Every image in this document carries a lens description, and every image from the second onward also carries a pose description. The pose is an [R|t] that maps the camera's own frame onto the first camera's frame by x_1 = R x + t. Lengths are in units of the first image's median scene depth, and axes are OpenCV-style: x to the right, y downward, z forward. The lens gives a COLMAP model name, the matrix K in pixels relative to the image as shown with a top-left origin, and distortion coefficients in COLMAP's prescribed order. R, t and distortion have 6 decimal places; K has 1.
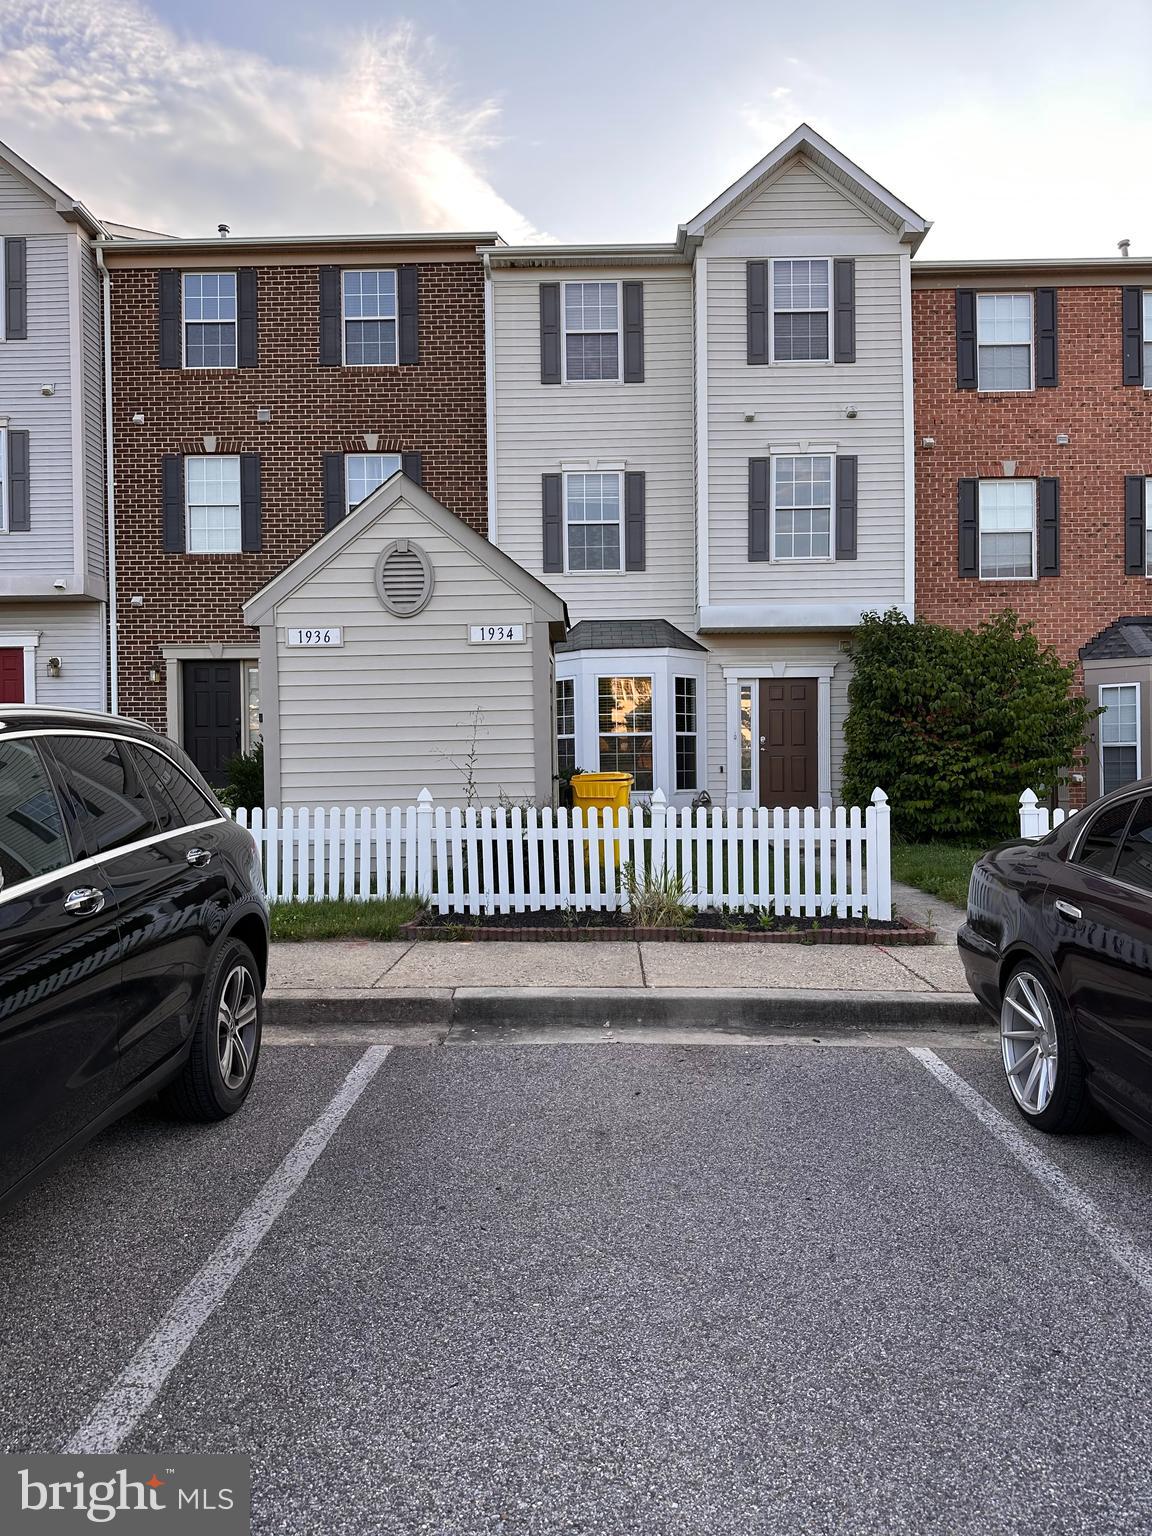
lens RADIAL K [[1092.1, 0, 576.2], [0, 1092.1, 781.1], [0, 0, 1]] dist [0.077416, -0.102797]
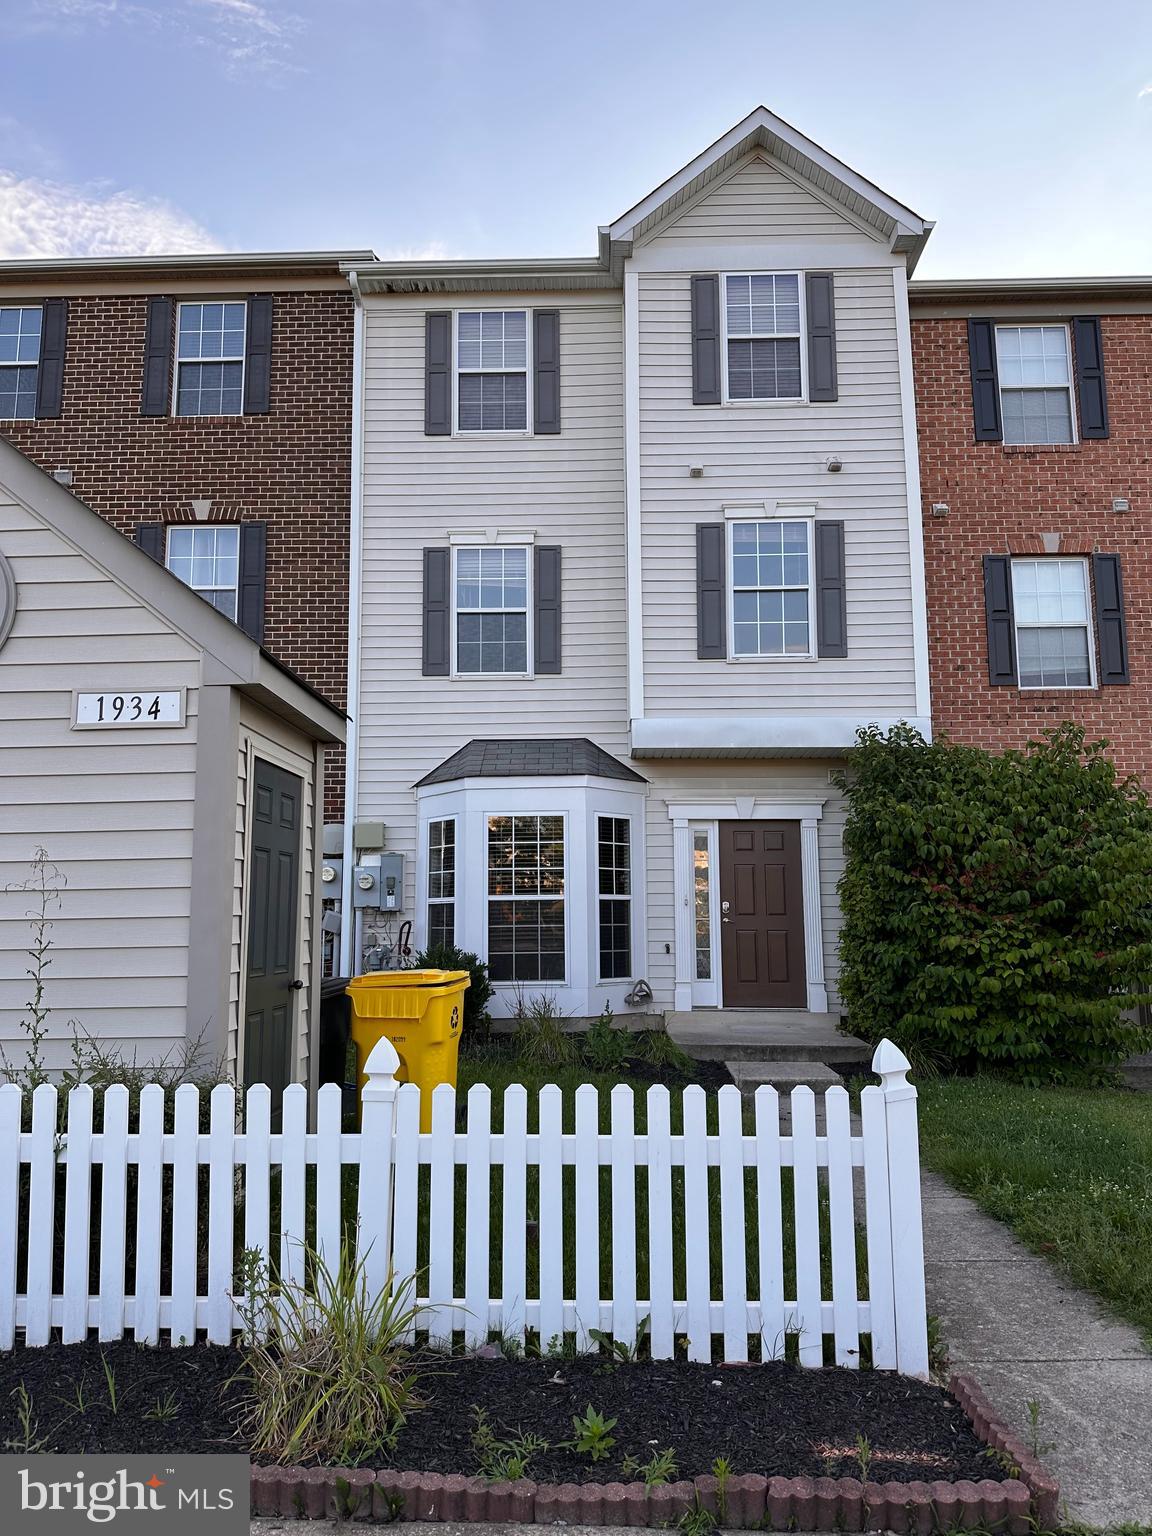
lens RADIAL K [[1092.1, 0, 574.6], [0, 1092.1, 777.5], [0, 0, 1]] dist [0.077416, -0.102797]
pose [[0.999933, 0.003600, -0.010975, 0.083275], [-0.005166, 0.989239, -0.146217, -0.017345], [0.010331, 0.146264, 0.989192, 0.295290]]
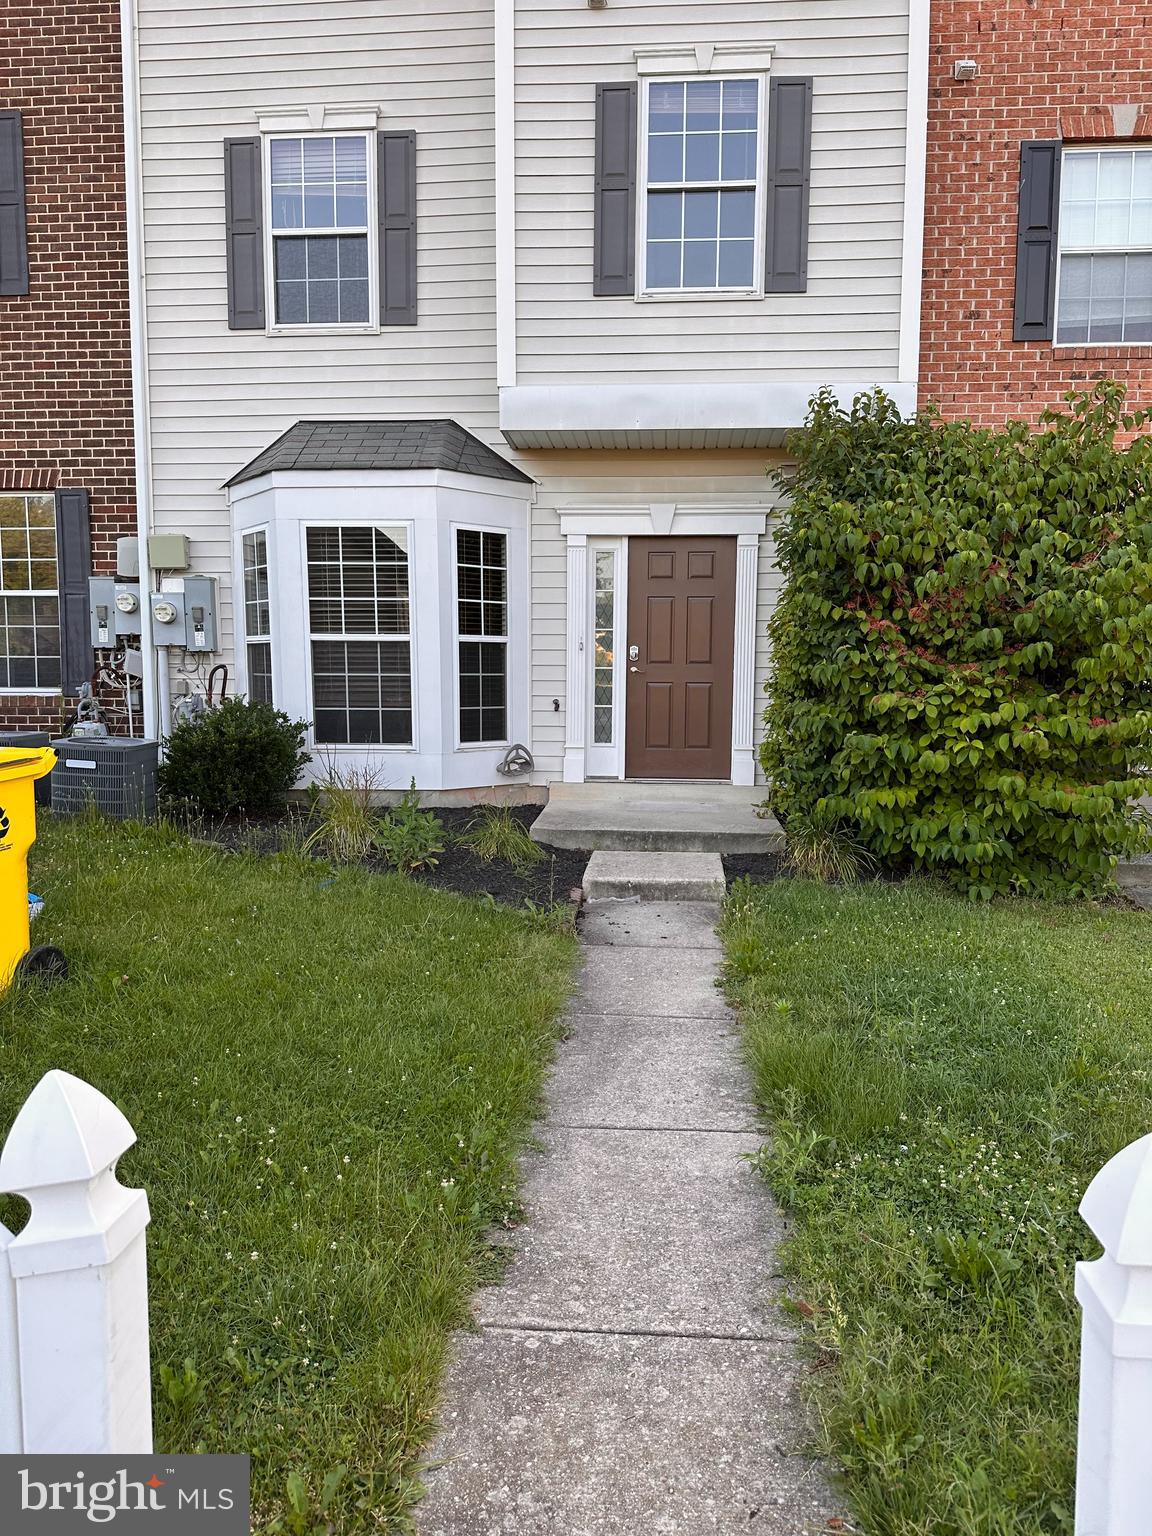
lens RADIAL K [[1092.1, 0, 589.8], [0, 1092.1, 783.5], [0, 0, 1]] dist [0.077416, -0.102797]
pose [[0.998302, 0.020237, -0.054616, 0.186825], [-0.015117, 0.995590, 0.092584, -0.023302], [0.056249, -0.091601, 0.994206, 0.466987]]
